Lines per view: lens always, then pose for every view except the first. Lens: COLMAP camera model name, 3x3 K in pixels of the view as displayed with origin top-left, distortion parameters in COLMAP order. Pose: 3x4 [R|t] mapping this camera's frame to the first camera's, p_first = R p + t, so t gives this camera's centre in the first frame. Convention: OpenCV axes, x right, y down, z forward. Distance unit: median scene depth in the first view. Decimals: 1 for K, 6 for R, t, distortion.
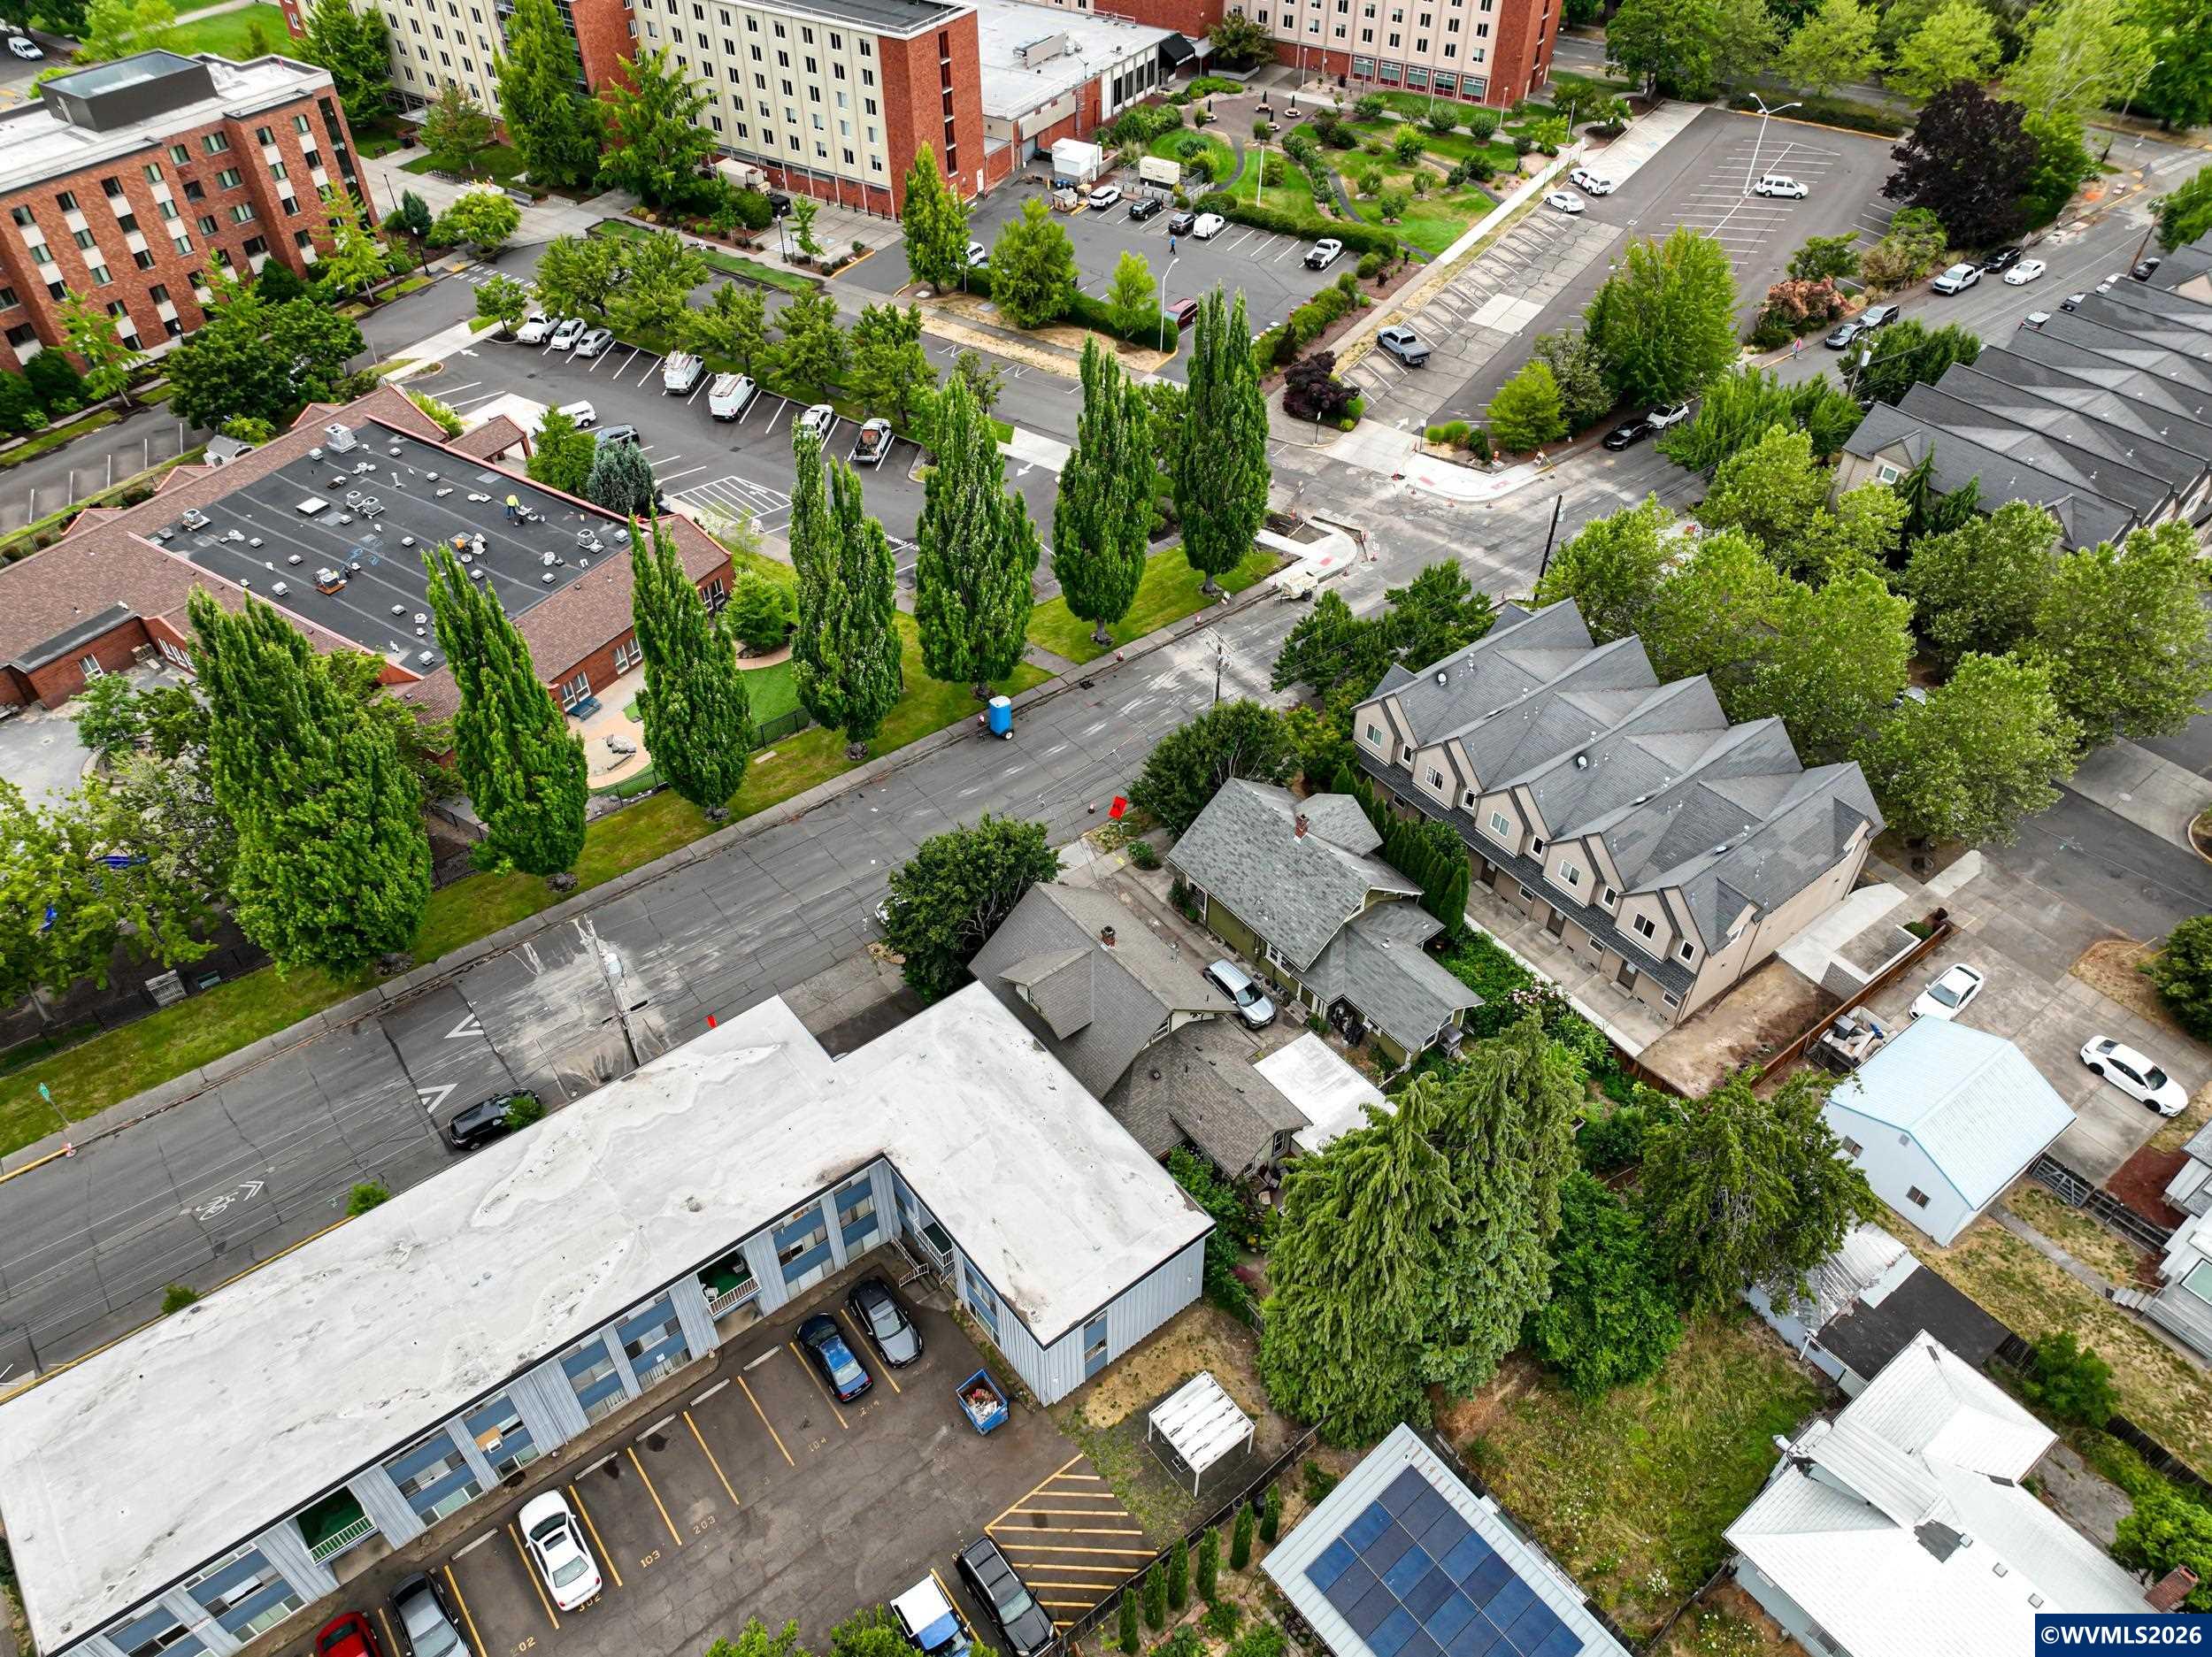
lens RADIAL K [[1554.8, 0, 1109.6], [0, 1554.8, 824.3], [0, 0, 1]] dist [-0.001996, 0.021887]
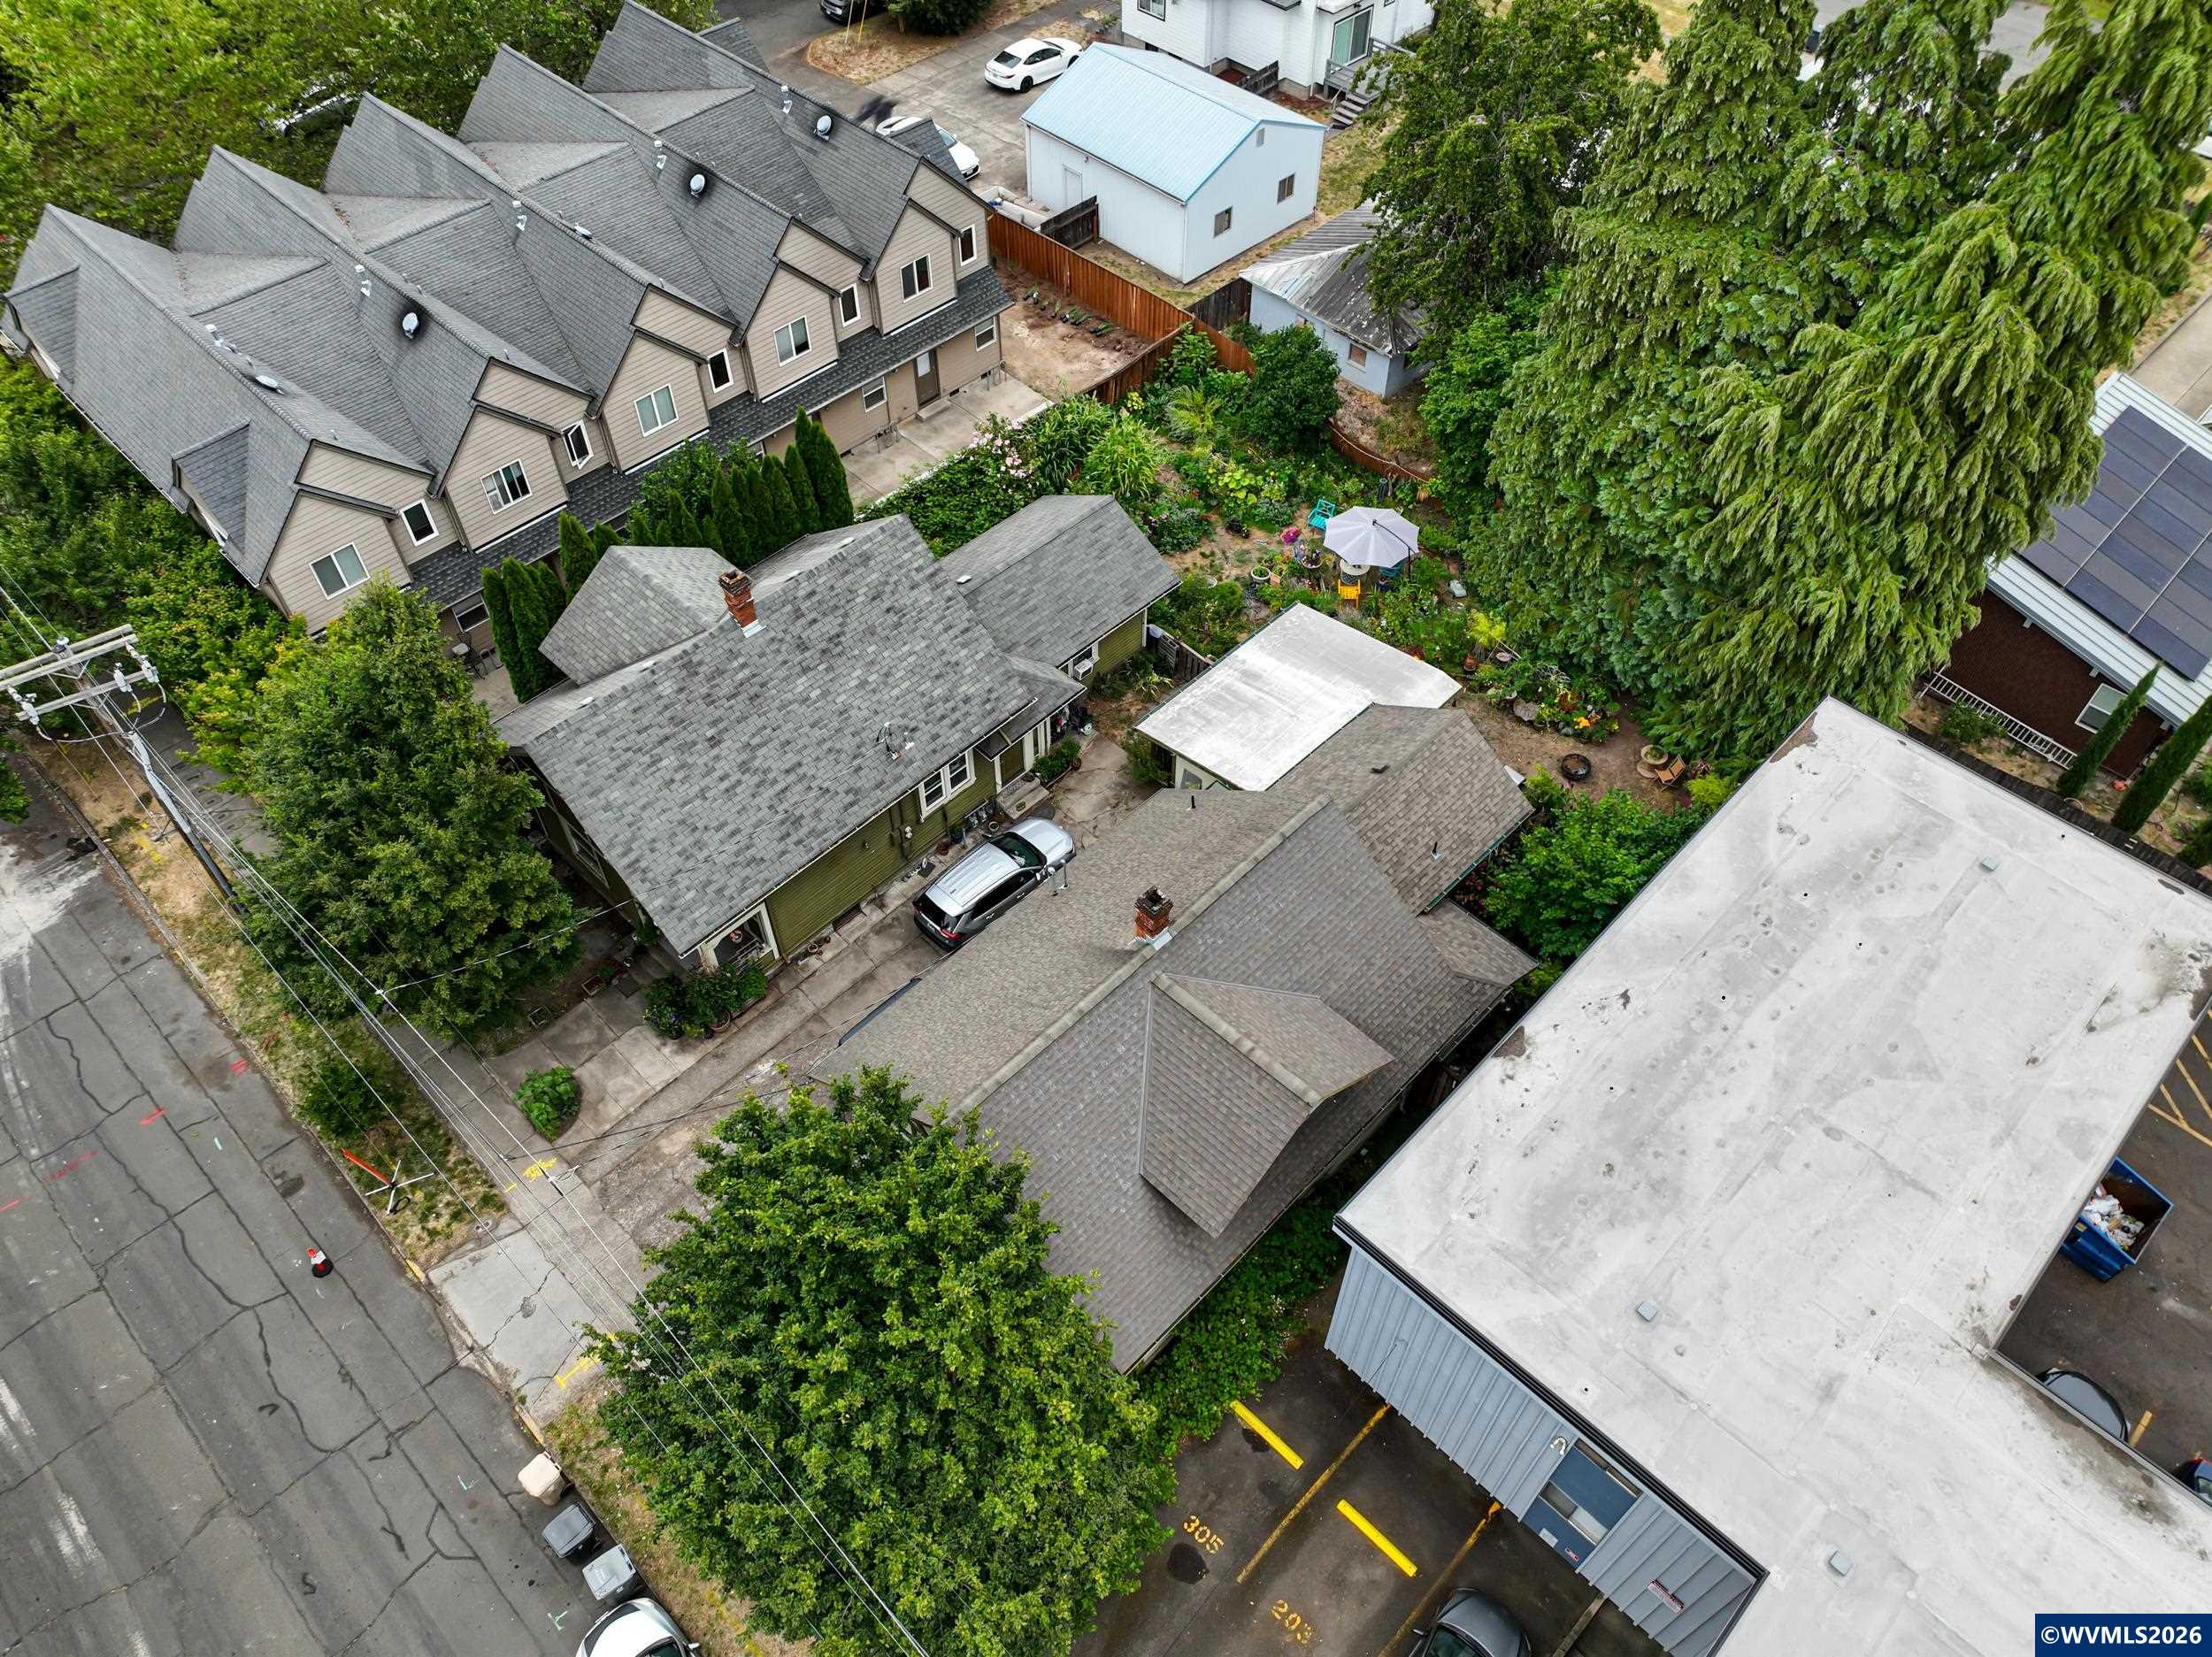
lens RADIAL K [[1554.8, 0, 1107.0], [0, 1554.8, 828.1], [0, 0, 1]] dist [-0.001996, 0.021887]
pose [[-0.125864, -0.766018, 0.630376, -0.174161], [0.676608, 0.398420, 0.619244, -0.141742], [-0.725507, 0.504458, 0.468148, 0.619365]]
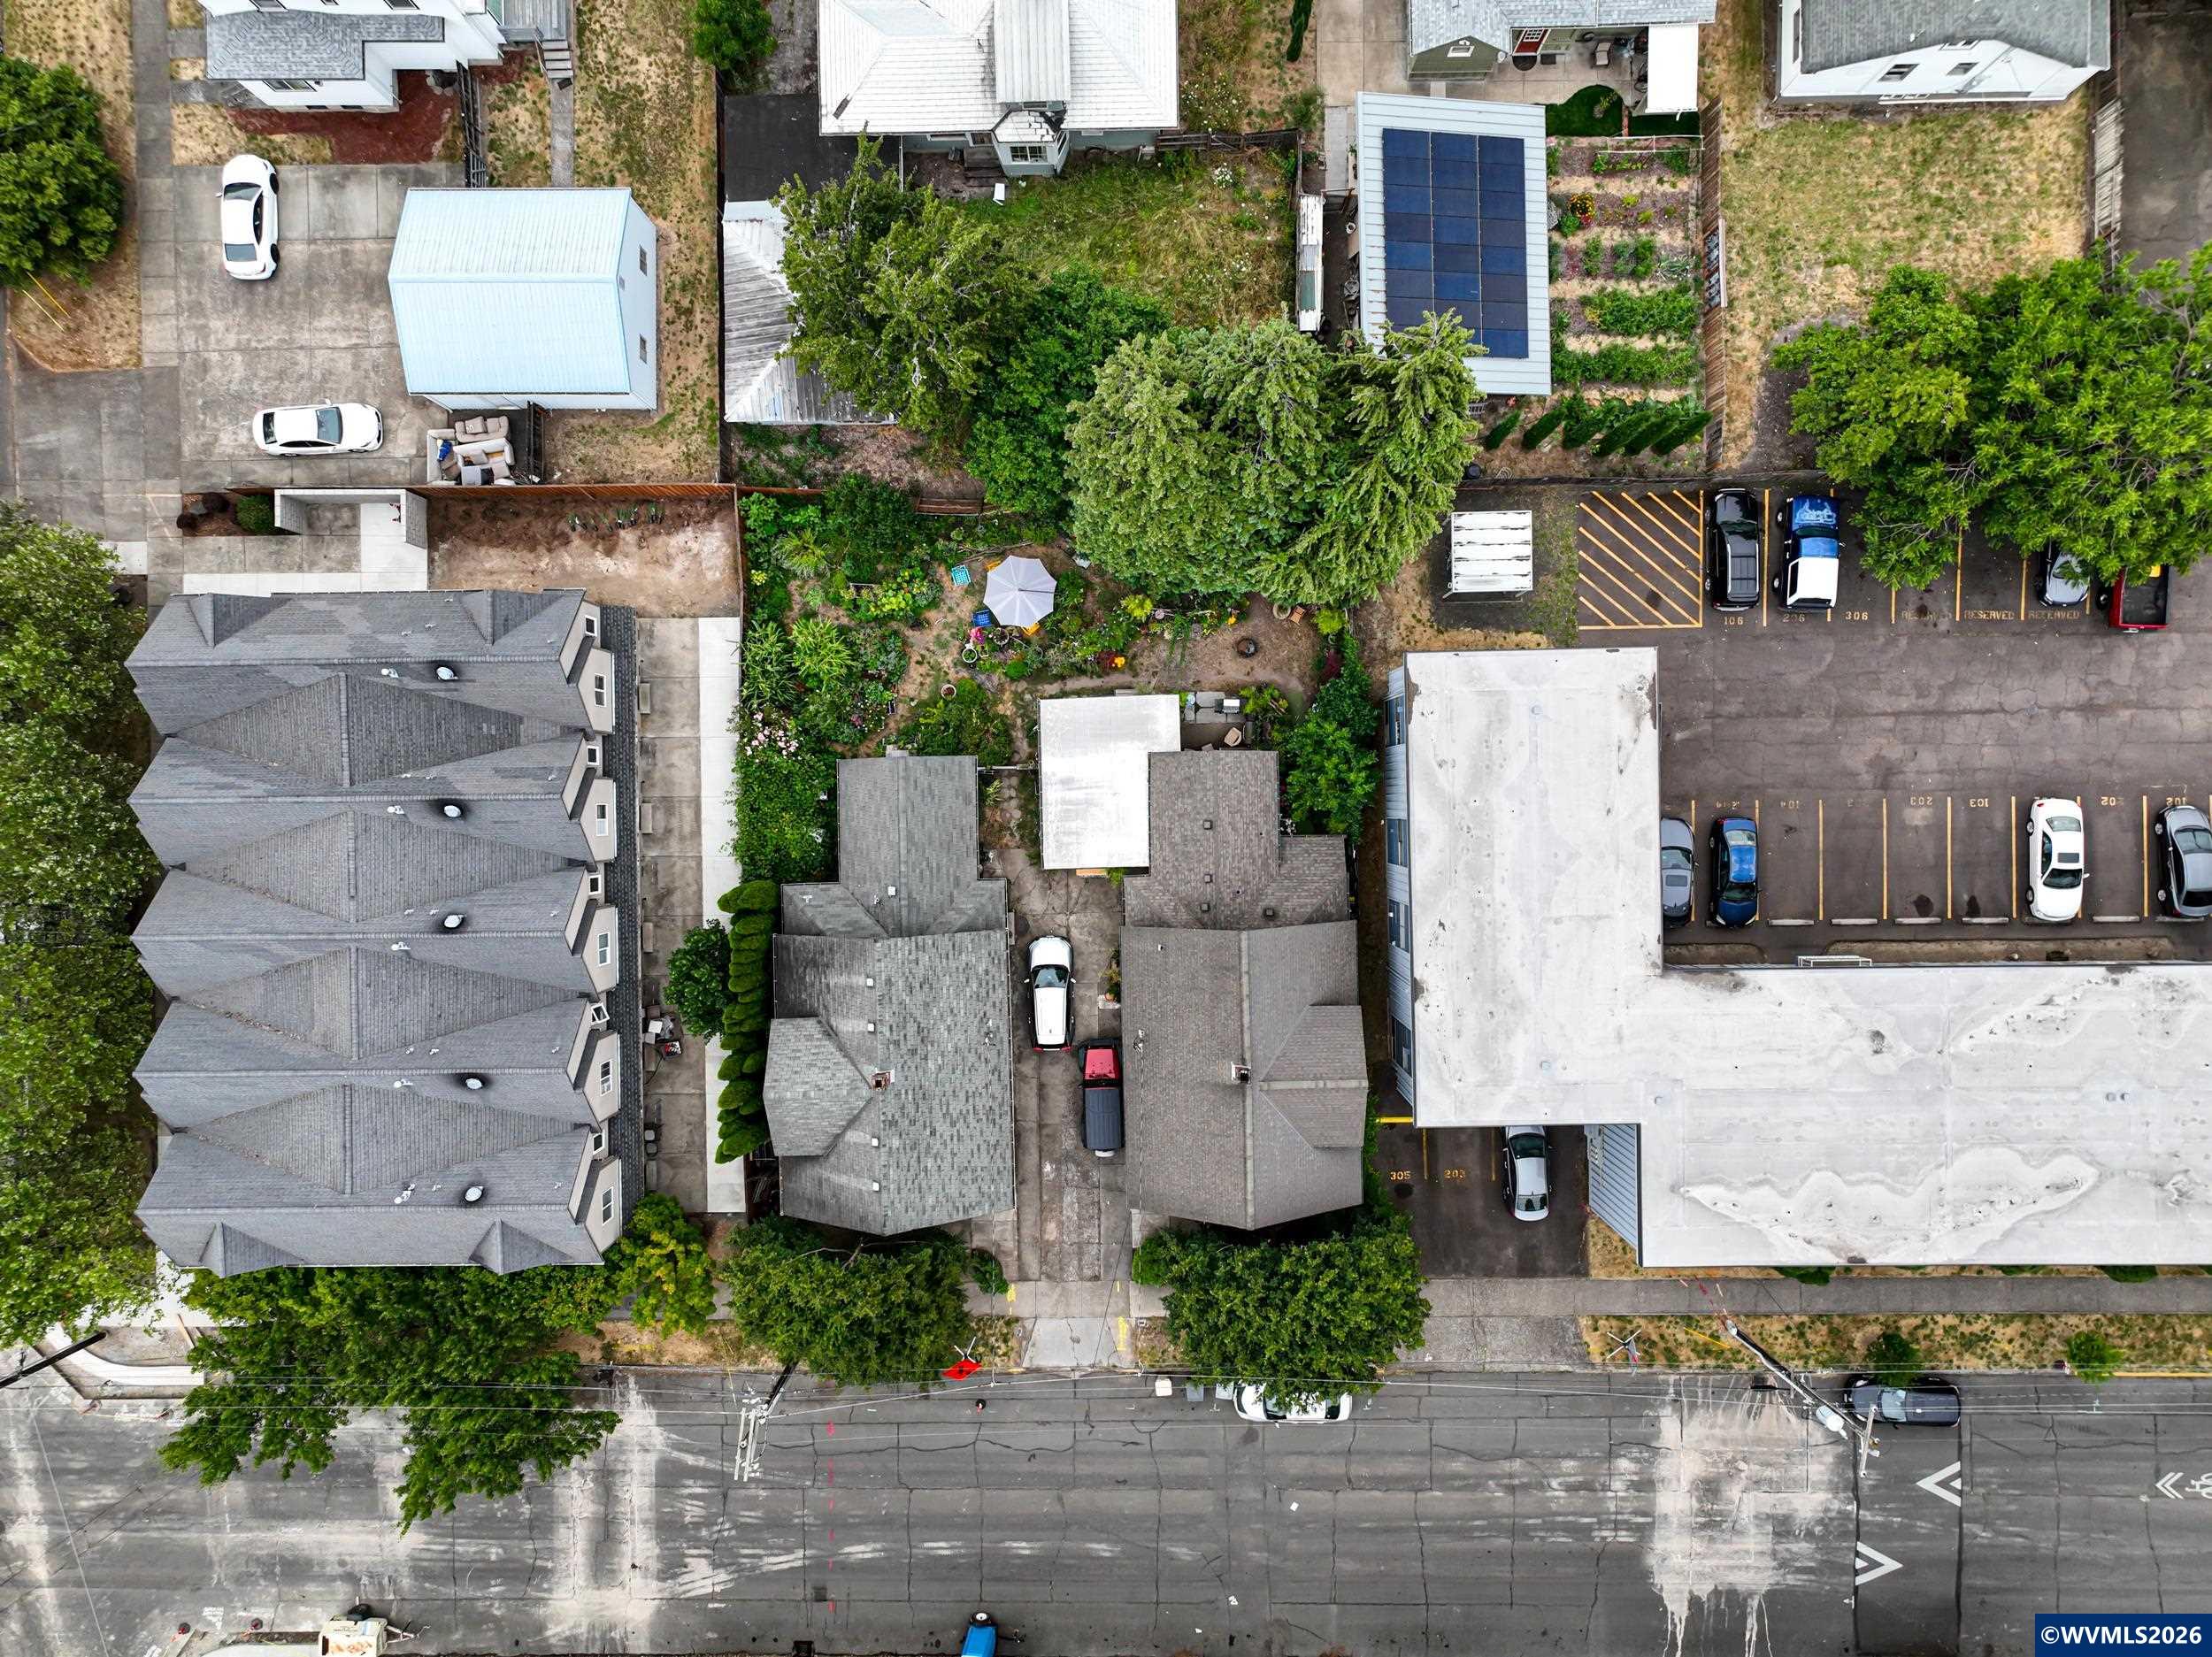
lens RADIAL K [[1554.8, 0, 1106.9], [0, 1554.8, 826.6], [0, 0, 1]] dist [-0.001996, 0.021887]
pose [[-0.795622, -0.605785, 0.003079, 0.090871], [0.425251, -0.554880, 0.715031, -0.315751], [-0.431447, 0.570204, 0.699086, 0.339834]]
